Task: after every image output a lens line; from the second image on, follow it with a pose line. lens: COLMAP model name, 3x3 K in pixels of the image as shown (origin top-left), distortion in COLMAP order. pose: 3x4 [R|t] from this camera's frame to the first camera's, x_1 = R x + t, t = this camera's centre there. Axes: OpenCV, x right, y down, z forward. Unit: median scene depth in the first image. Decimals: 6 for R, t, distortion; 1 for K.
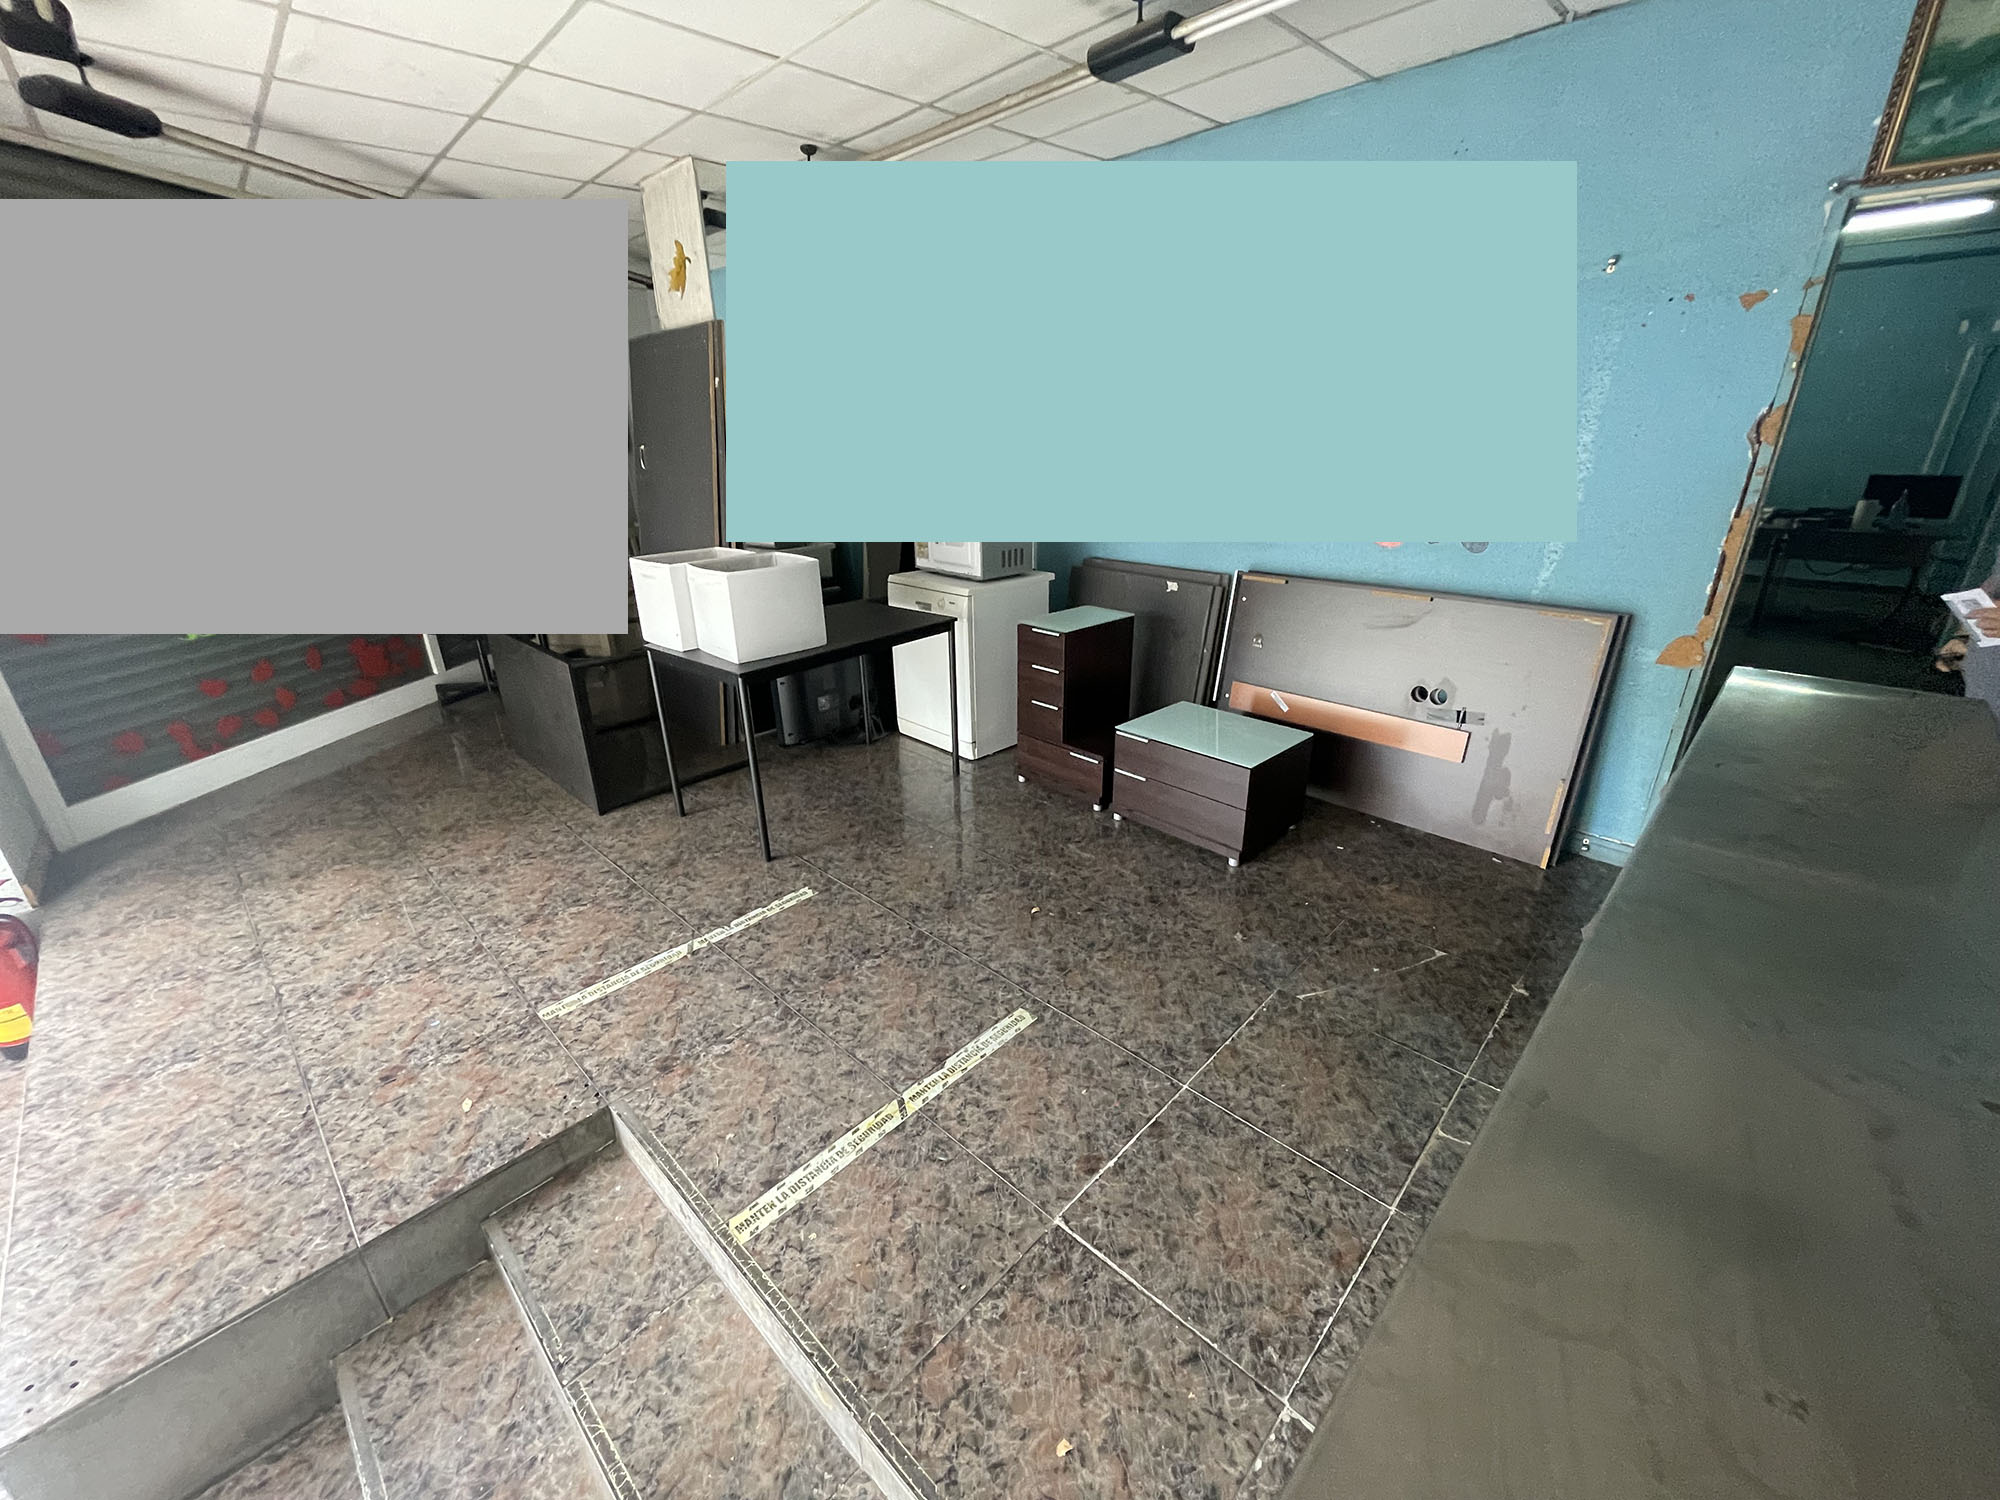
lens RADIAL K [[803.9, 0, 1002.7], [0, 803.9, 744.8], [0, 0, 1]] dist [-0.002974, -0.000244]
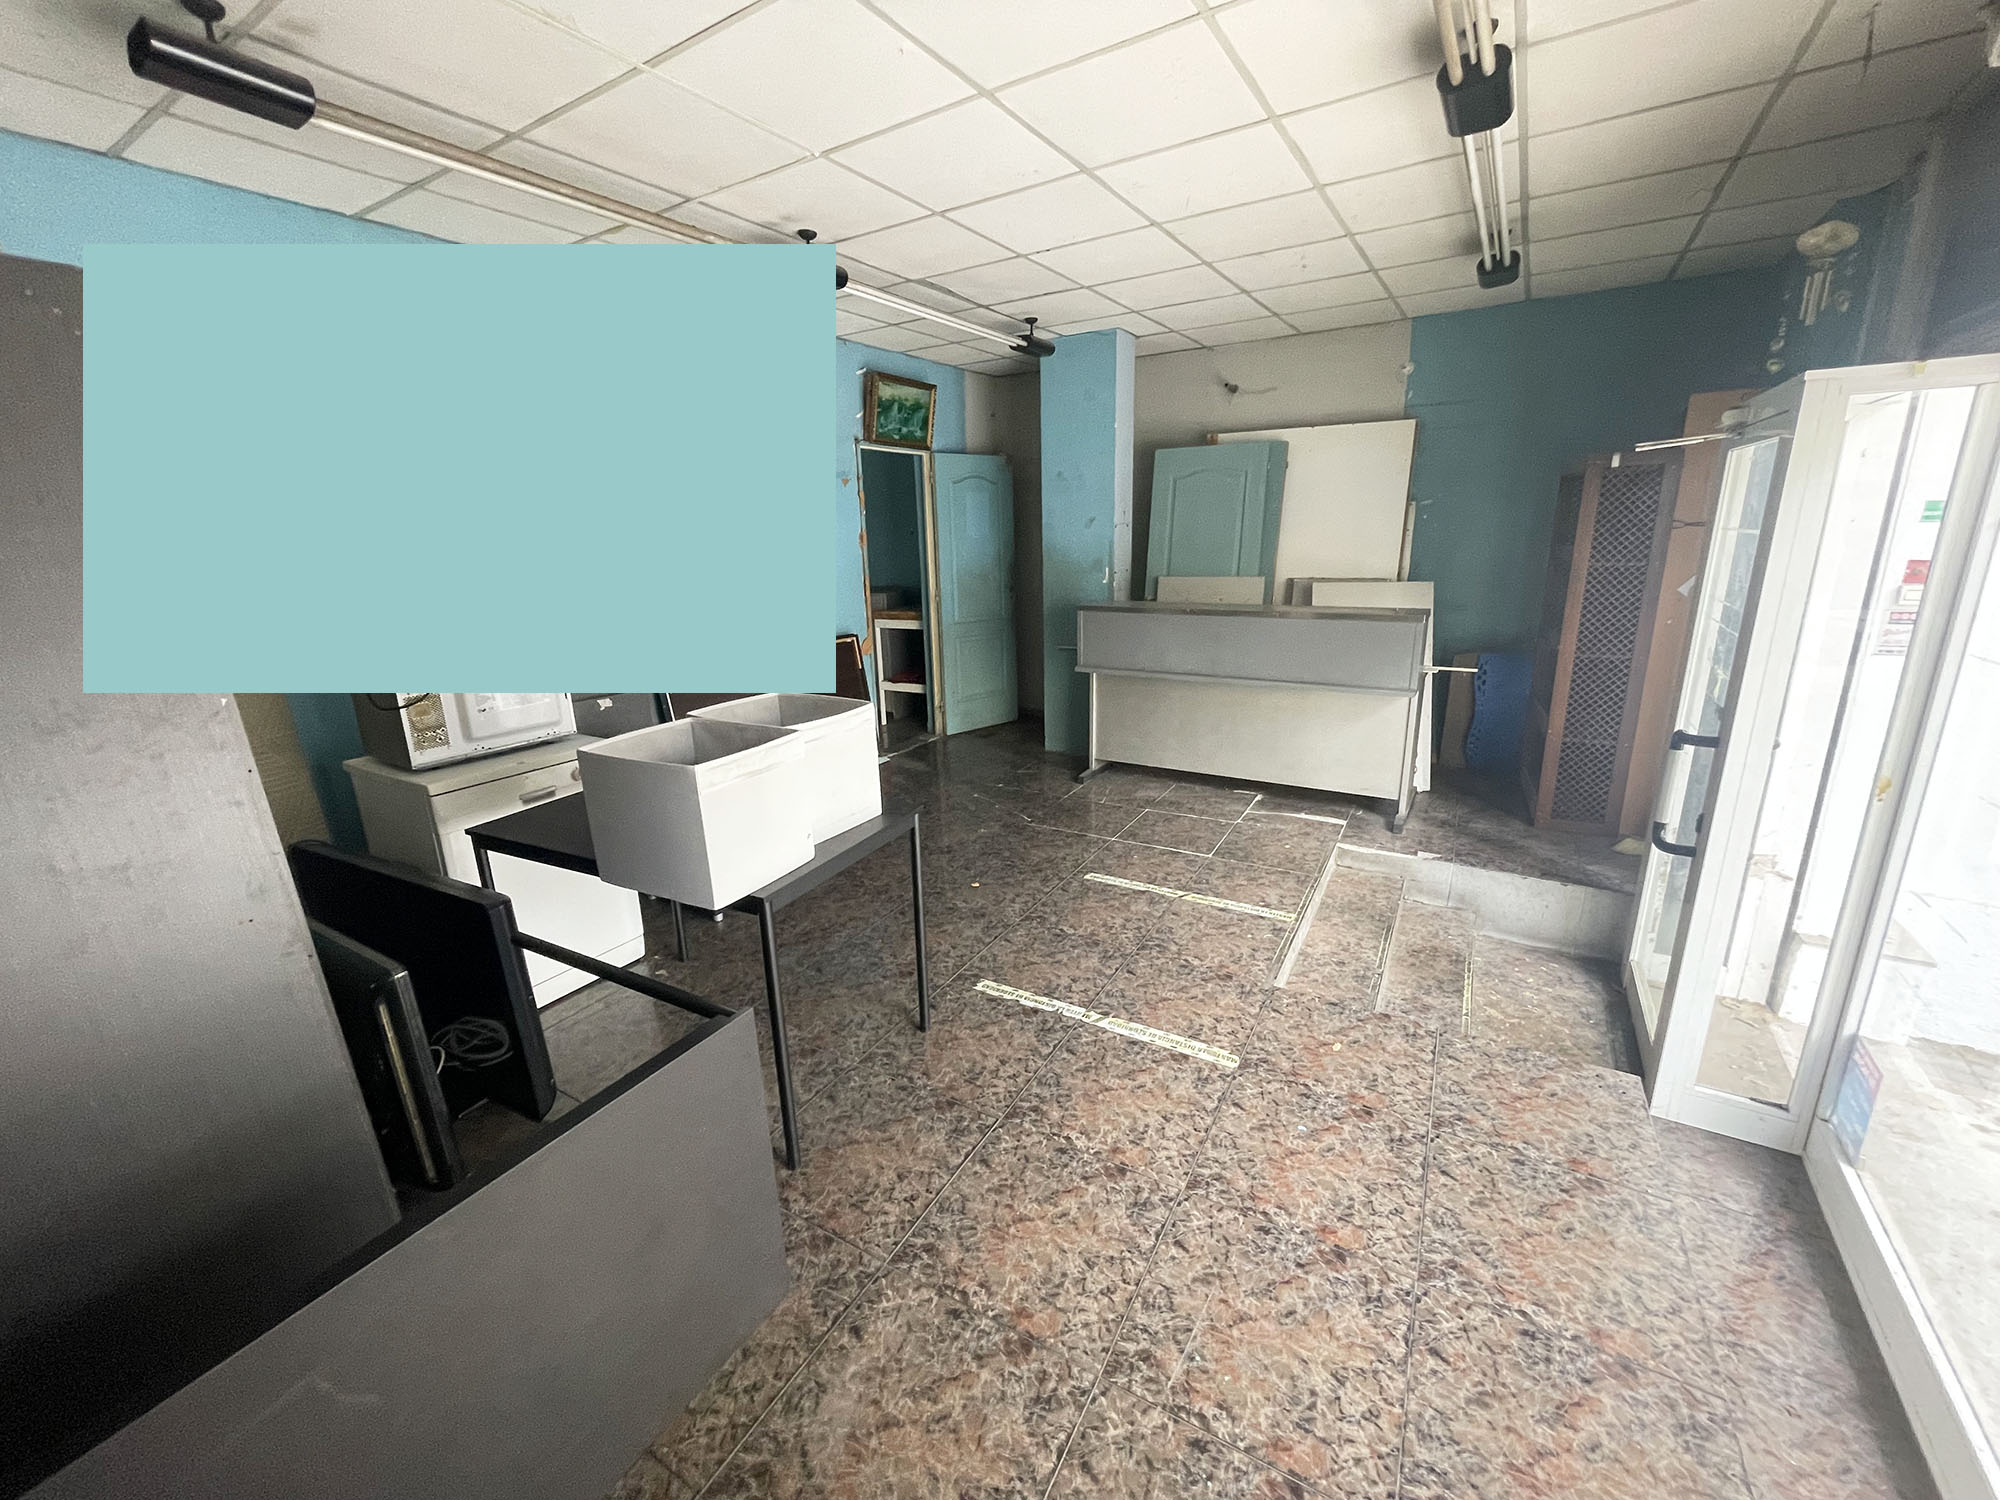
lens RADIAL K [[803.9, 0, 986.4], [0, 803.9, 782.4], [0, 0, 1]] dist [-0.002974, -0.000244]
pose [[-0.223103, -0.269056, 0.936928, -1.228179], [0.387562, 0.857440, 0.338516, -0.402840], [-0.894439, 0.438641, -0.087022, 1.087601]]
